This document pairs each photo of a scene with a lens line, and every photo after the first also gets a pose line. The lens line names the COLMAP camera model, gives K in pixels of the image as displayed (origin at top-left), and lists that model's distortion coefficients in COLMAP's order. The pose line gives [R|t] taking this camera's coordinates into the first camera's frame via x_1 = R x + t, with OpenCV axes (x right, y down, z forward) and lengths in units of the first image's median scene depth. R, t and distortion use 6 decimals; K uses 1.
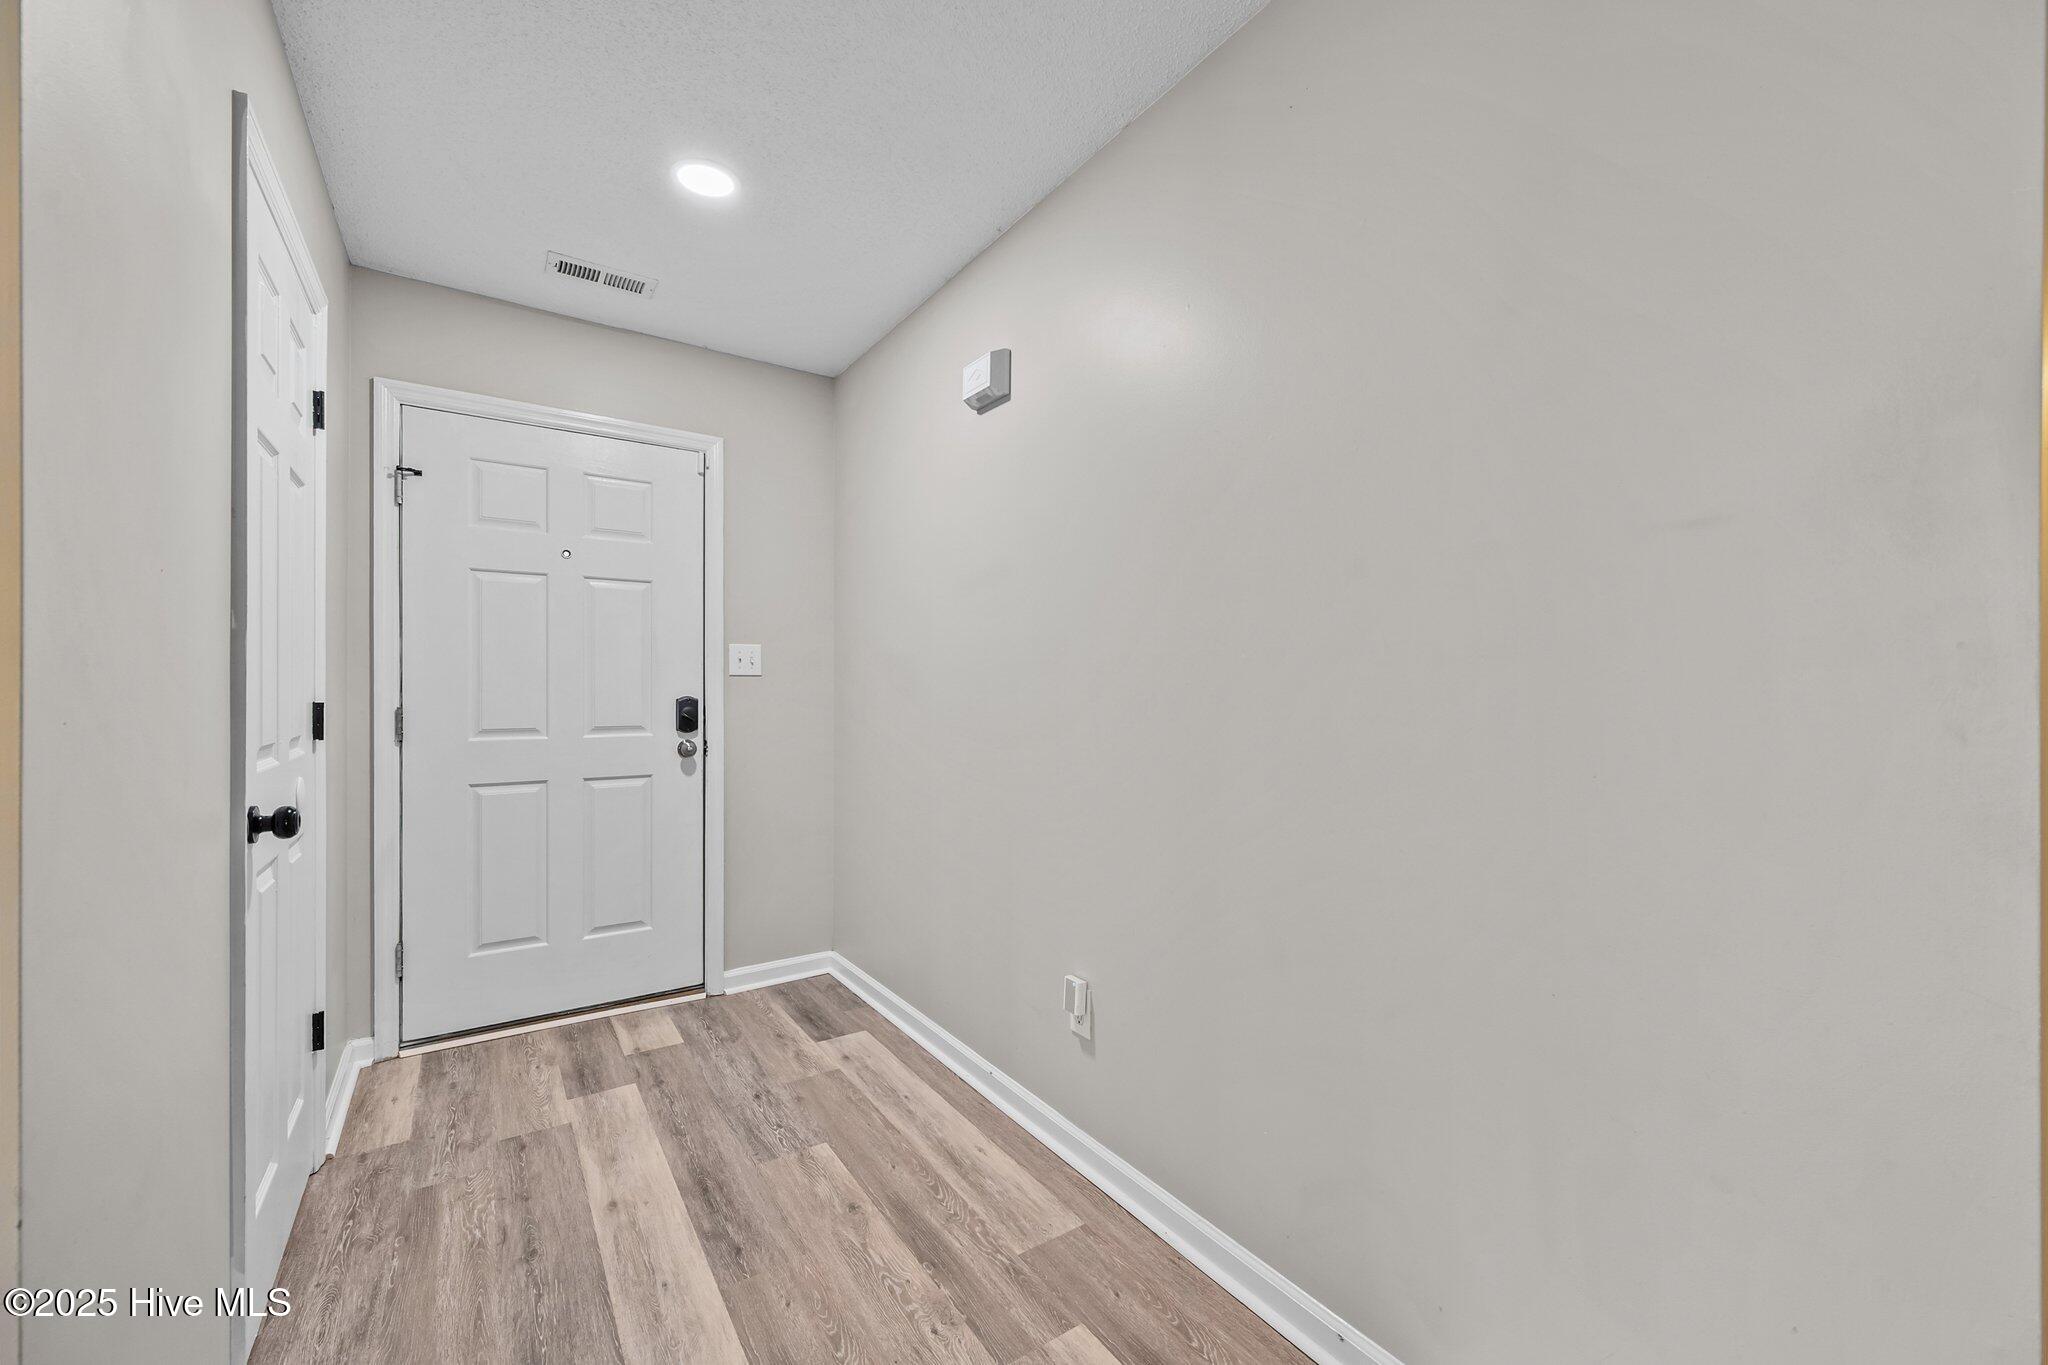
lens RADIAL K [[808.3, 0, 1029.6], [0, 808.3, 692.4], [0, 0, 1]] dist [0.001773, -0.000504]
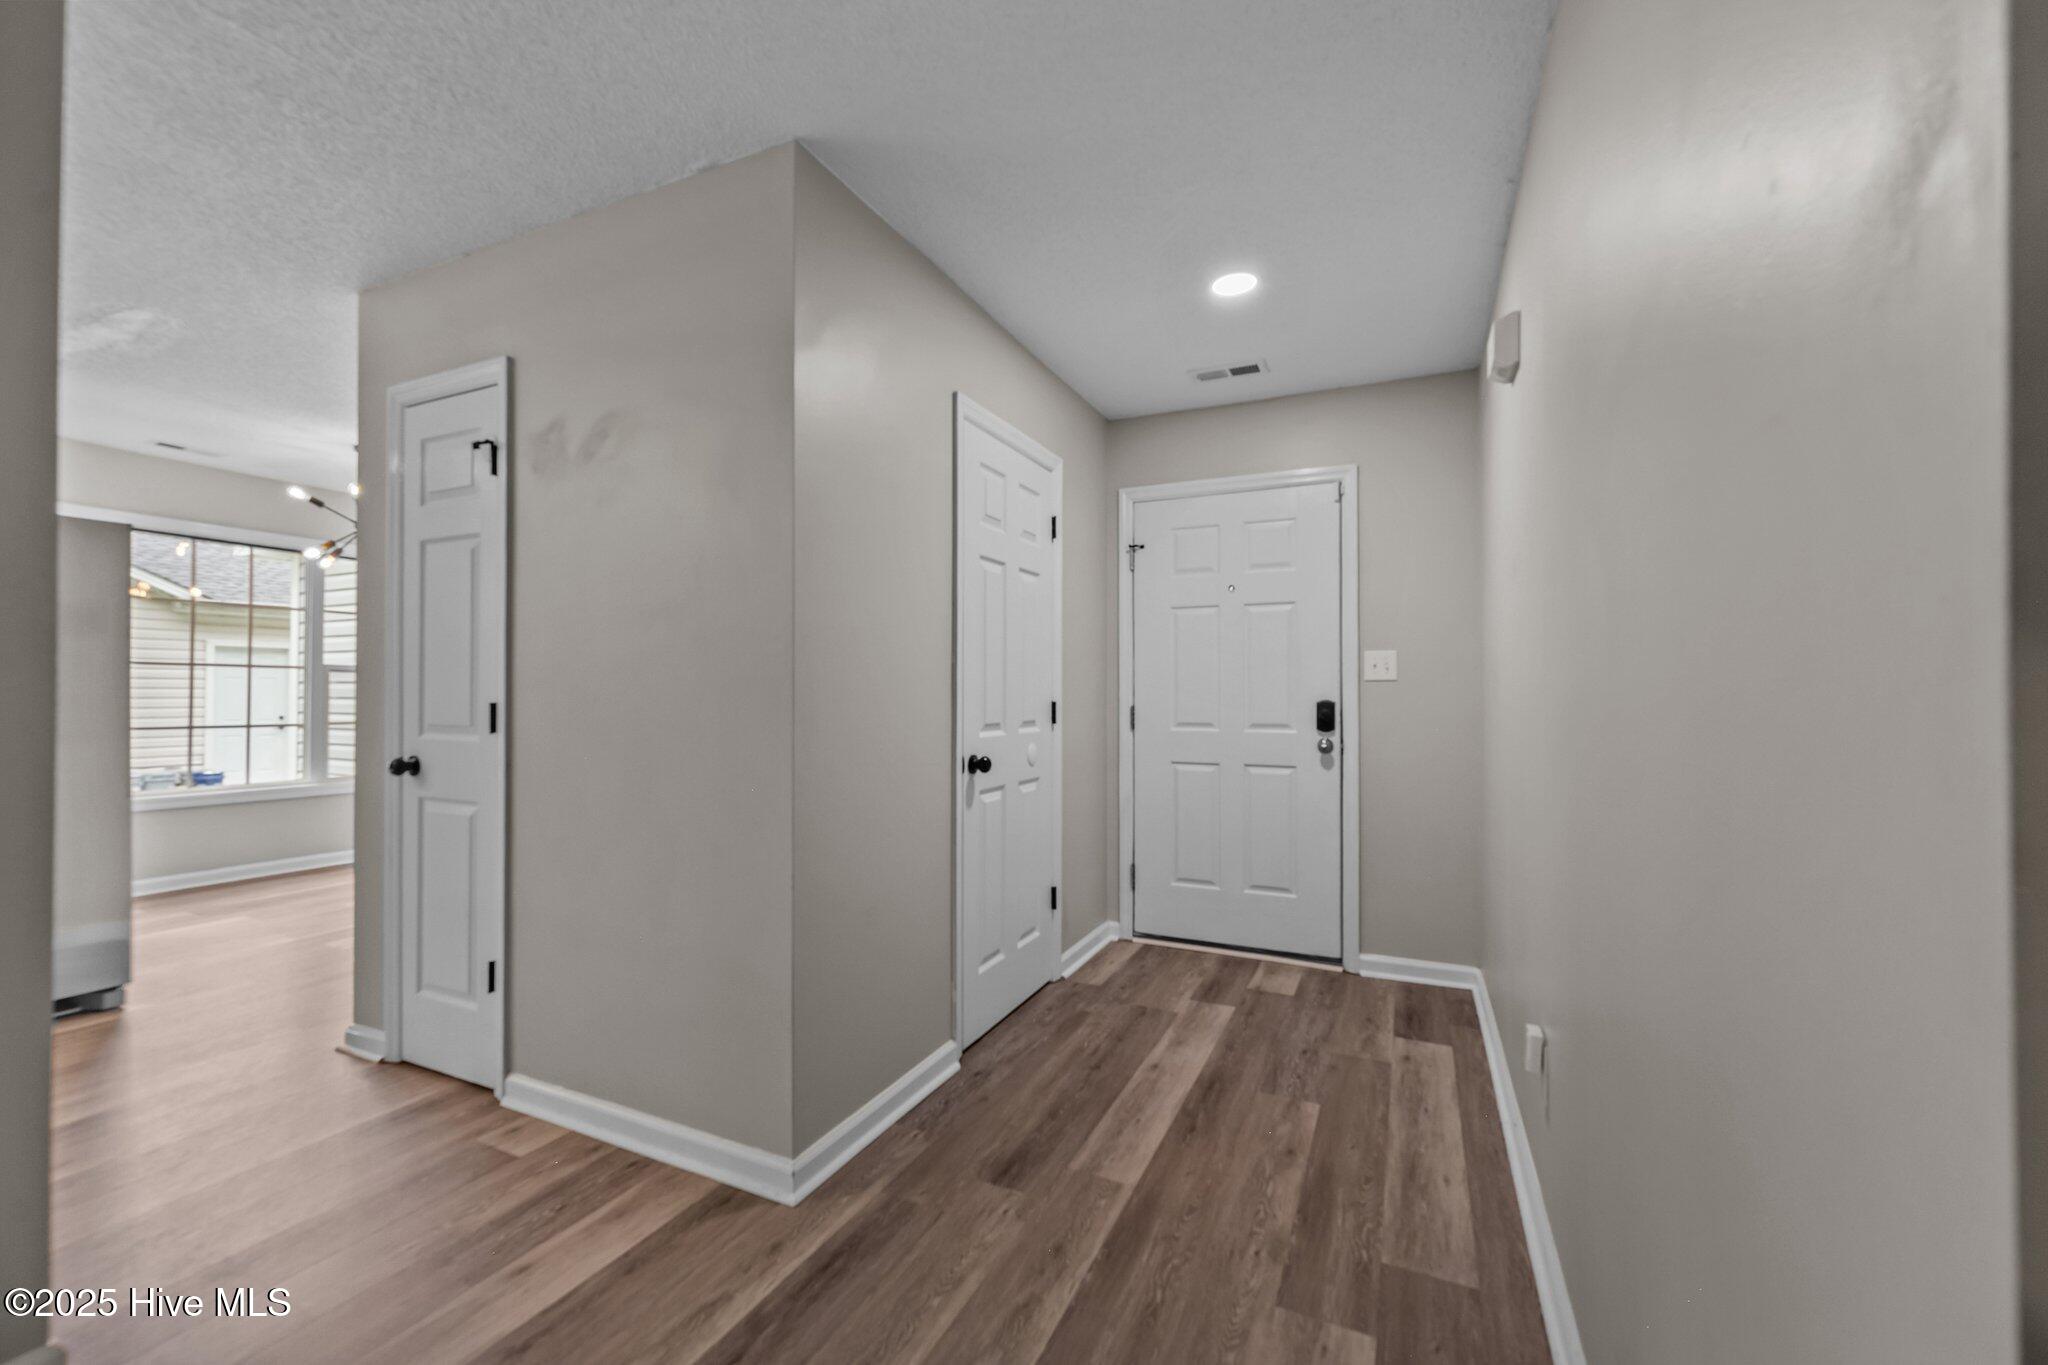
lens RADIAL K [[808.3, 0, 1028.9], [0, 808.3, 689.0], [0, 0, 1]] dist [0.001773, -0.000504]
pose [[0.507709, -0.007924, -0.861492, 0.462051], [-0.002633, 0.999939, -0.010749, 0.004257], [0.861525, 0.007726, 0.507657, 0.089095]]
